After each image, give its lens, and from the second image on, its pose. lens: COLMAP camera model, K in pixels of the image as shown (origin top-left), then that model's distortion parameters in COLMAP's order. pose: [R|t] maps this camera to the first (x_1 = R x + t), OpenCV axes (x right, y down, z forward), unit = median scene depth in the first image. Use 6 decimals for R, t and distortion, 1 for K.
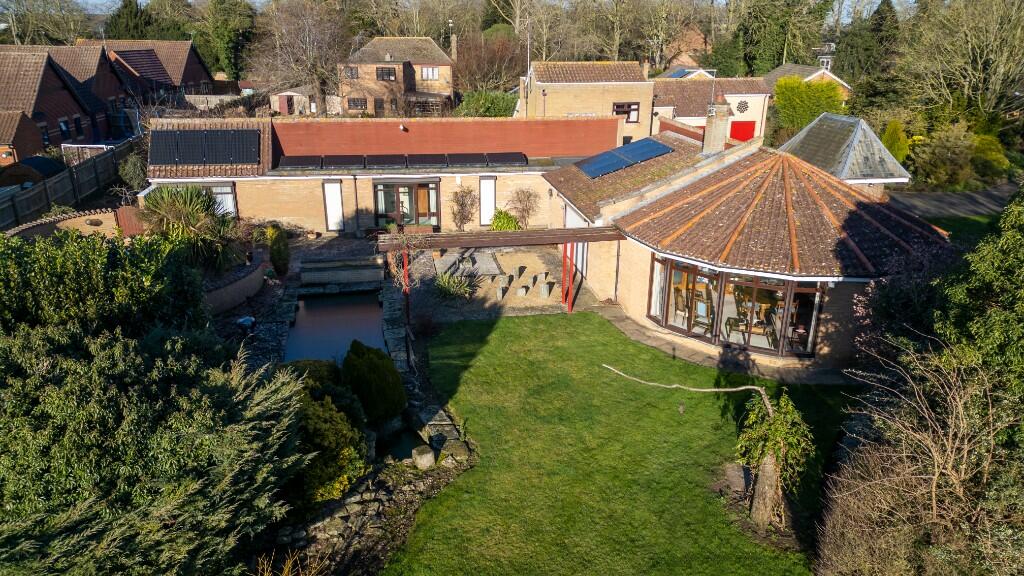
lens RADIAL K [[718.1, 0, 511.0], [0, 718.1, 288.3], [0, 0, 1]] dist [0.009024, 0.000365]
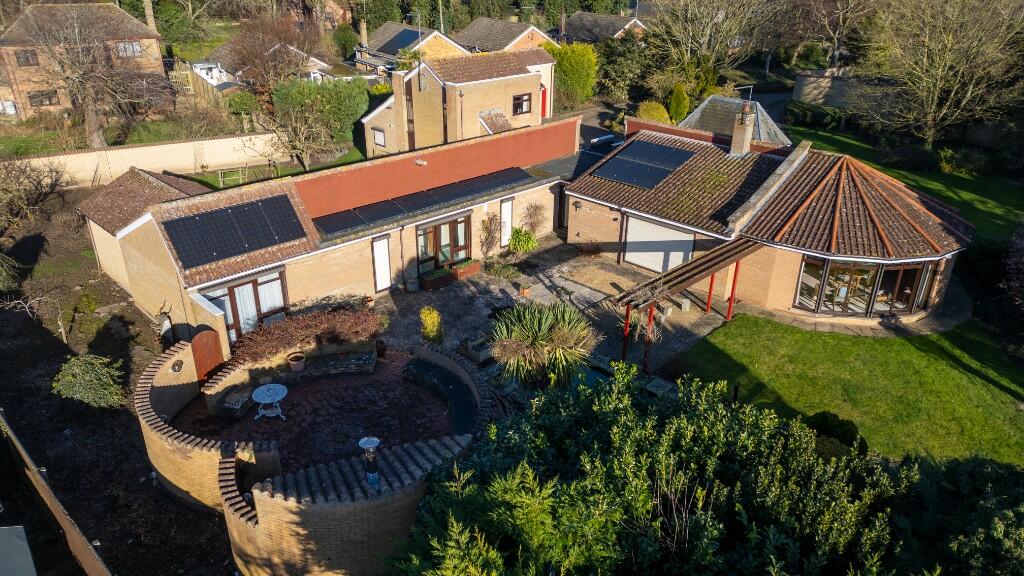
lens RADIAL K [[718.1, 0, 511.5], [0, 718.1, 289.4], [0, 0, 1]] dist [0.009024, 0.000365]
pose [[0.813854, -0.248303, 0.525346, -0.589659], [0.191572, 0.968210, 0.160842, -0.196135], [-0.548582, -0.030260, 0.835549, 0.166787]]
